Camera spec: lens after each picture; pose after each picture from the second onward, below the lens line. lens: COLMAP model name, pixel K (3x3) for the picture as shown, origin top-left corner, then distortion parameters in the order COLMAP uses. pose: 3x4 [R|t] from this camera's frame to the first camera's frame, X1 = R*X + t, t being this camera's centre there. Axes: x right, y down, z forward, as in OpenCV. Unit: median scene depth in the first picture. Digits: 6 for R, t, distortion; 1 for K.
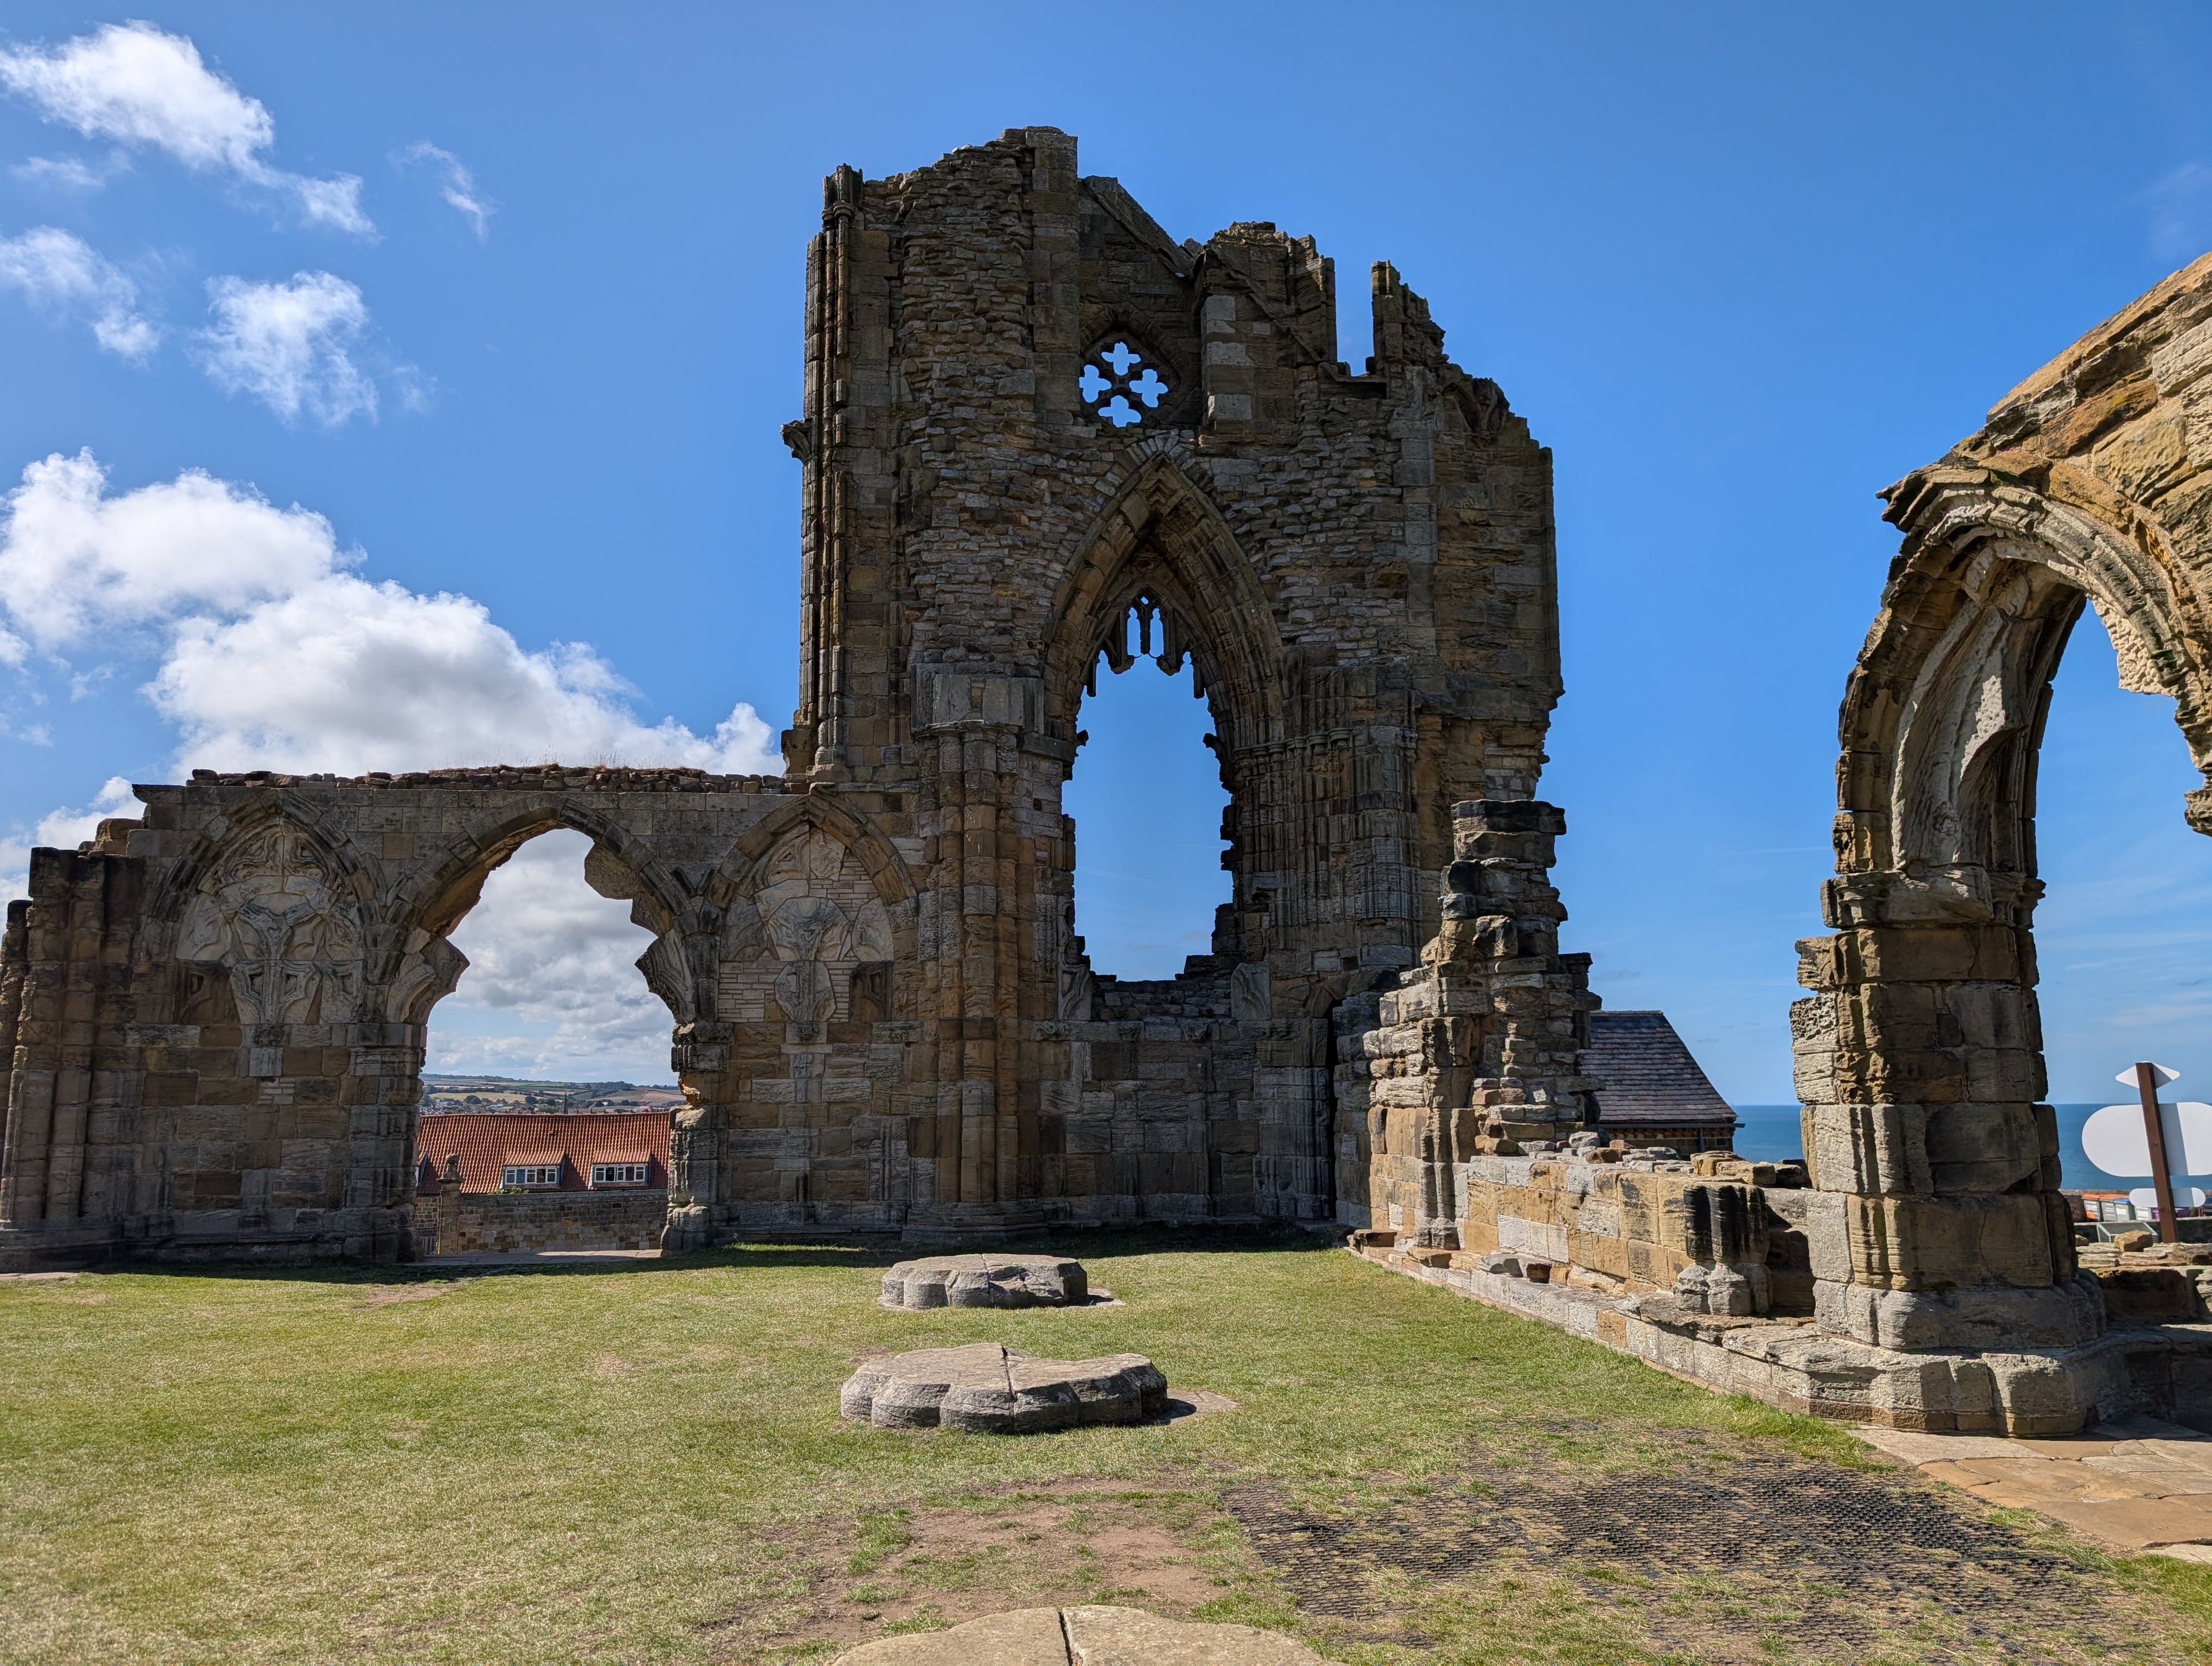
lens RADIAL K [[1613.5, 0, 1086.0], [0, 1613.5, 836.7], [0, 0, 1]] dist [0.096428, -0.166769]
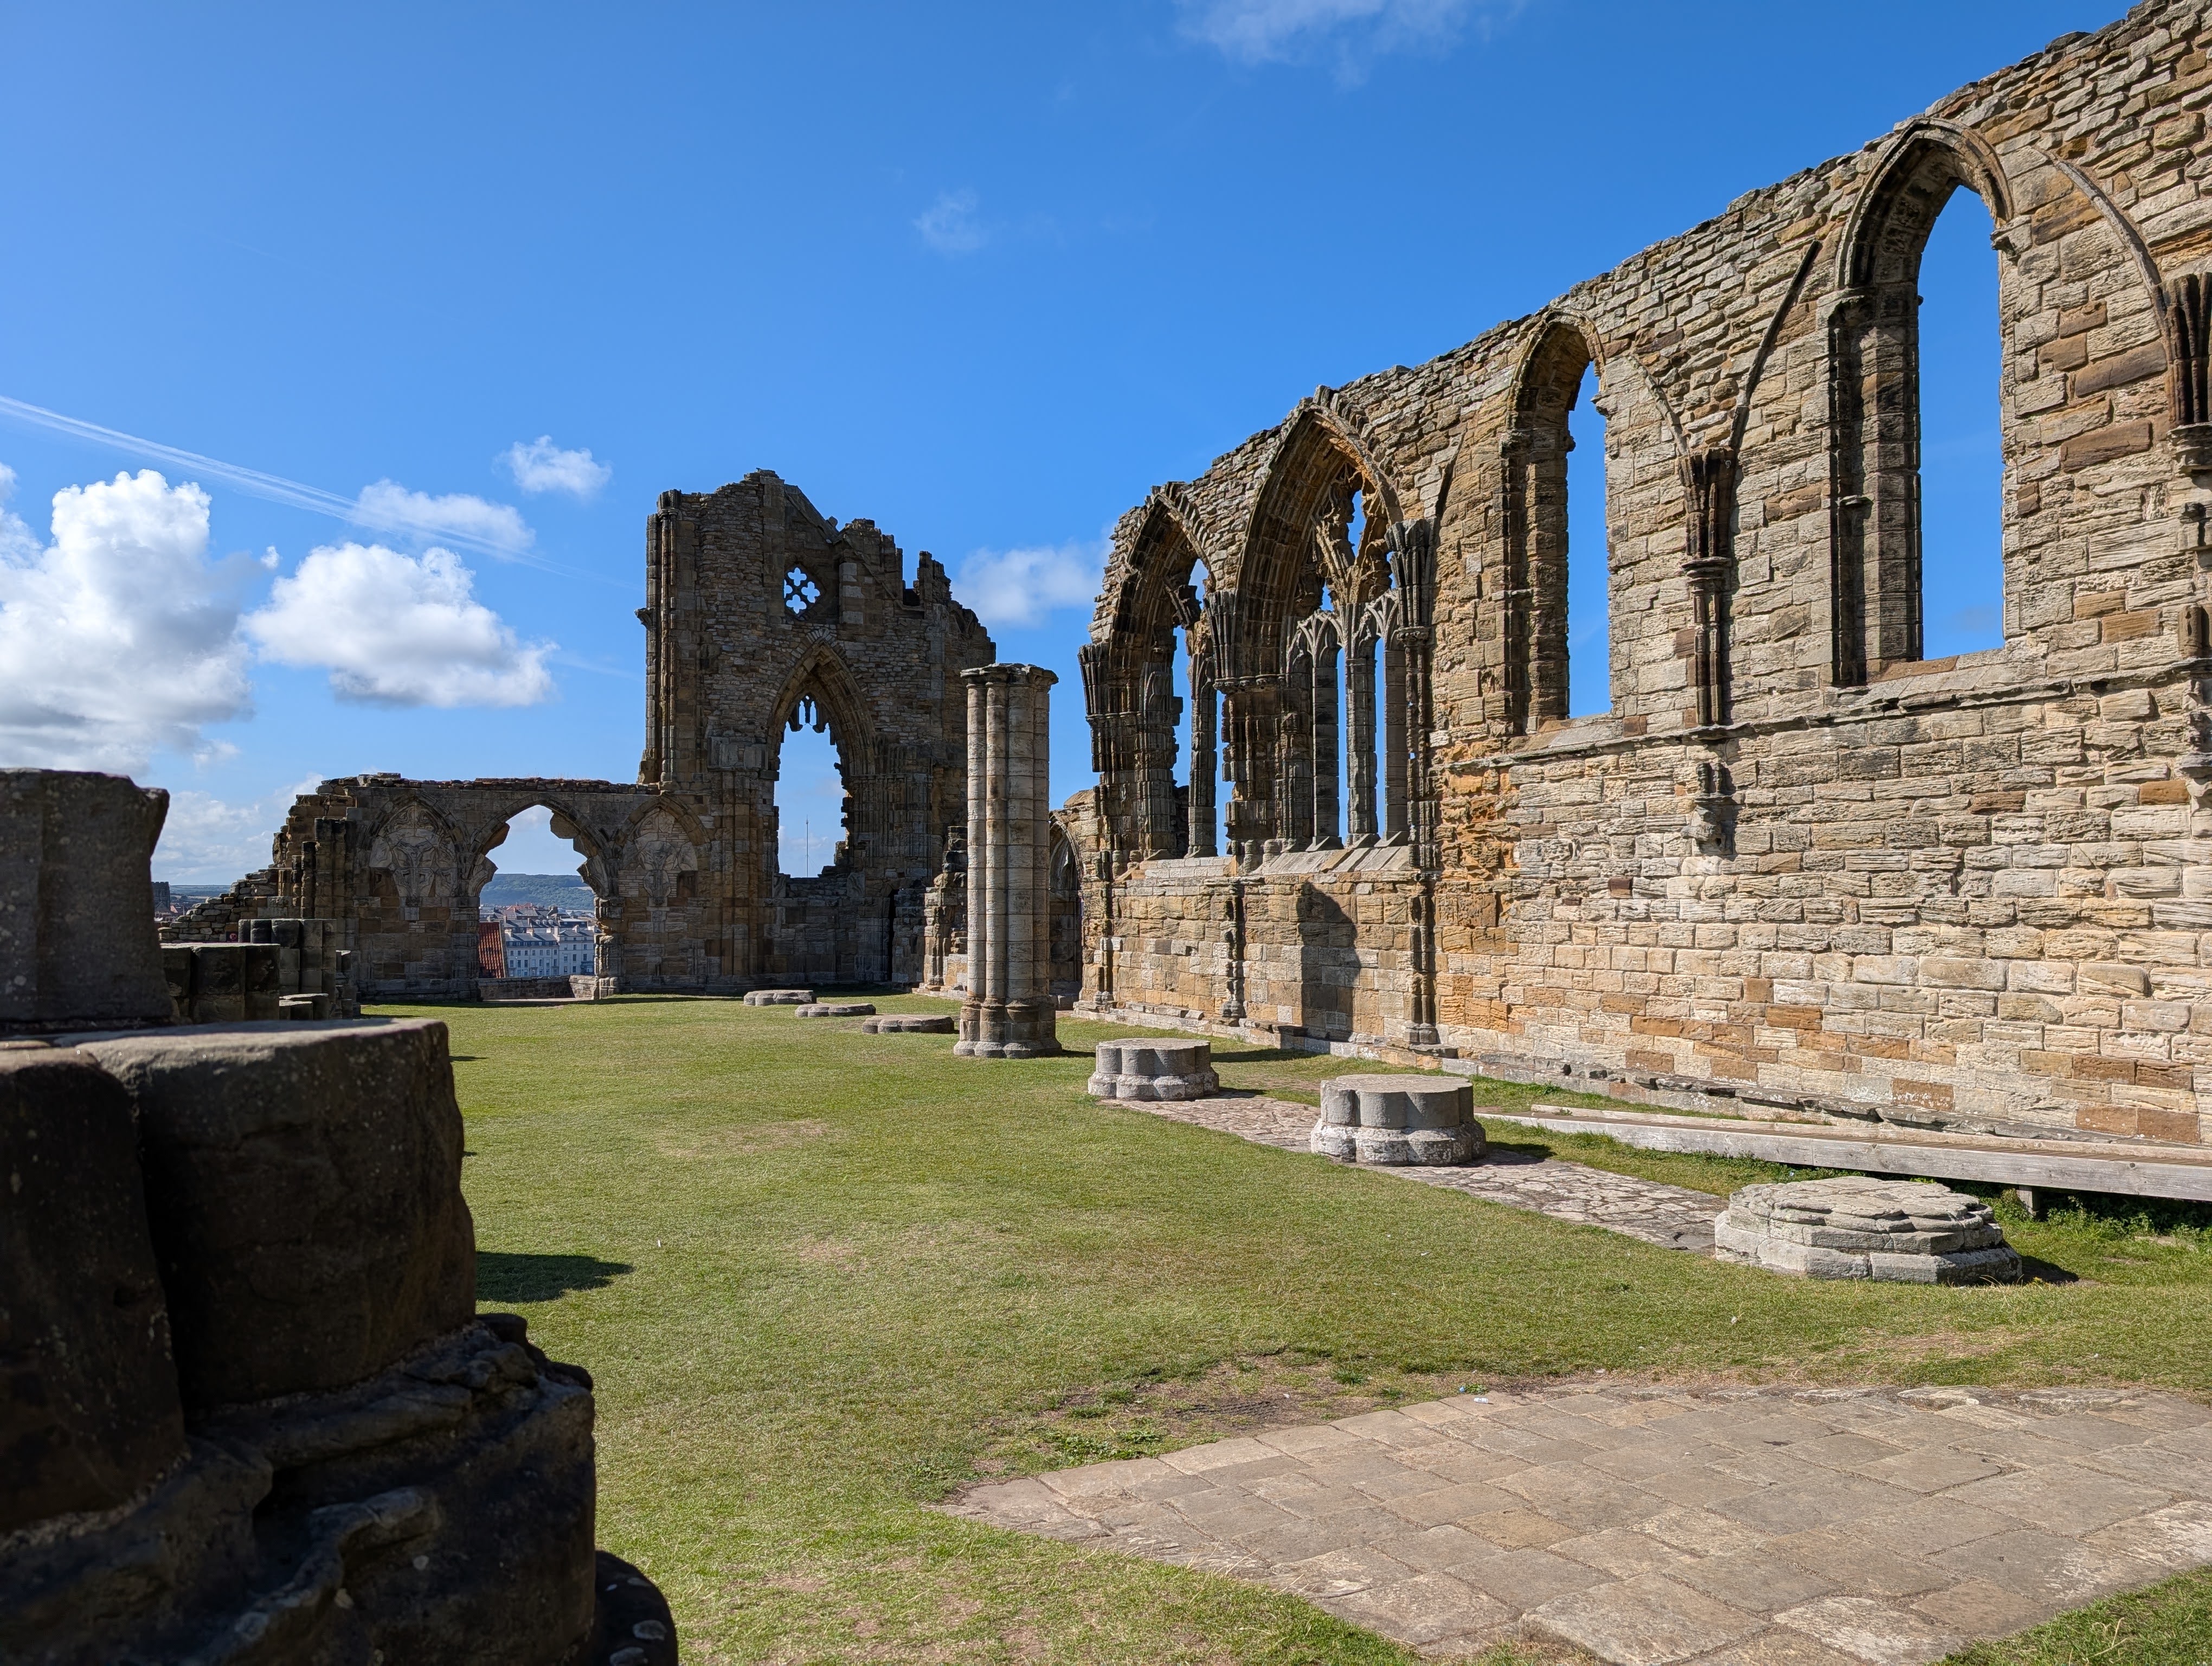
lens RADIAL K [[1524.0, 0, 1105.8], [0, 1524.0, 906.5], [0, 0, 1]] dist [0.080055, -0.094022]
pose [[0.942747, 0.008358, 0.333405, -0.288665], [-0.060996, 0.987145, 0.147729, -0.217181], [-0.327884, -0.159607, 0.931138, -1.142715]]
